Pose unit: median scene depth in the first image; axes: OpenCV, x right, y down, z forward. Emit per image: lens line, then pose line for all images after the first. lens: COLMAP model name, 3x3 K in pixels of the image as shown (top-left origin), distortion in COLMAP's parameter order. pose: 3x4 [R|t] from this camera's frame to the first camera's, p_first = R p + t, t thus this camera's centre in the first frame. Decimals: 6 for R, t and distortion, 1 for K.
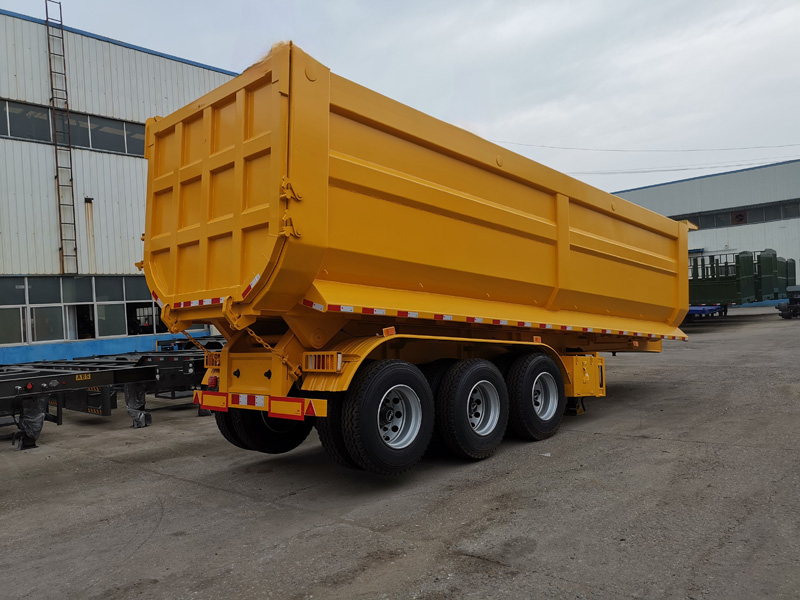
lens RADIAL K [[643.2, 0, 399.8], [0, 643.2, 293.8], [0, 0, 1]] dist [0.042346, -0.015753]
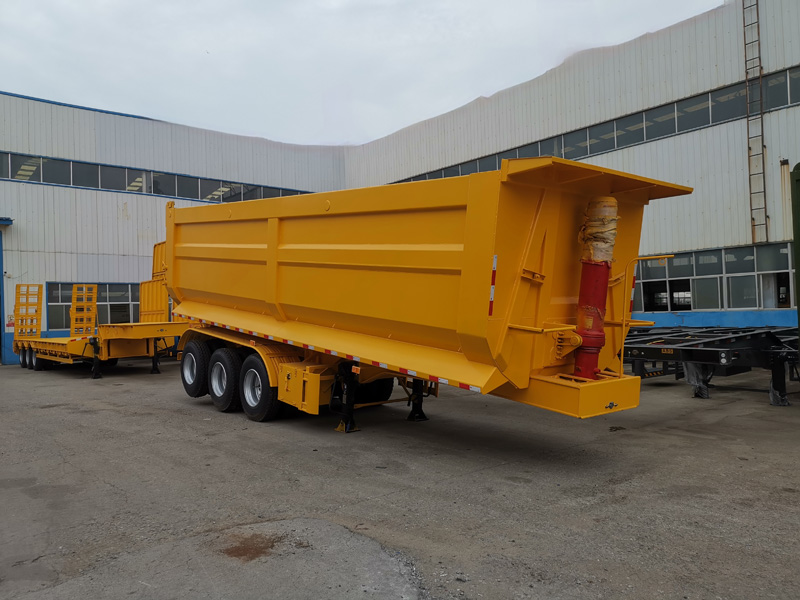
lens RADIAL K [[643.2, 0, 400.3], [0, 643.2, 303.8], [0, 0, 1]] dist [0.042346, -0.015753]
pose [[-0.135789, 0.052489, -0.989346, 0.580653], [0.065383, 0.996893, 0.043915, -0.017525], [0.988578, -0.058723, -0.138799, 0.598167]]
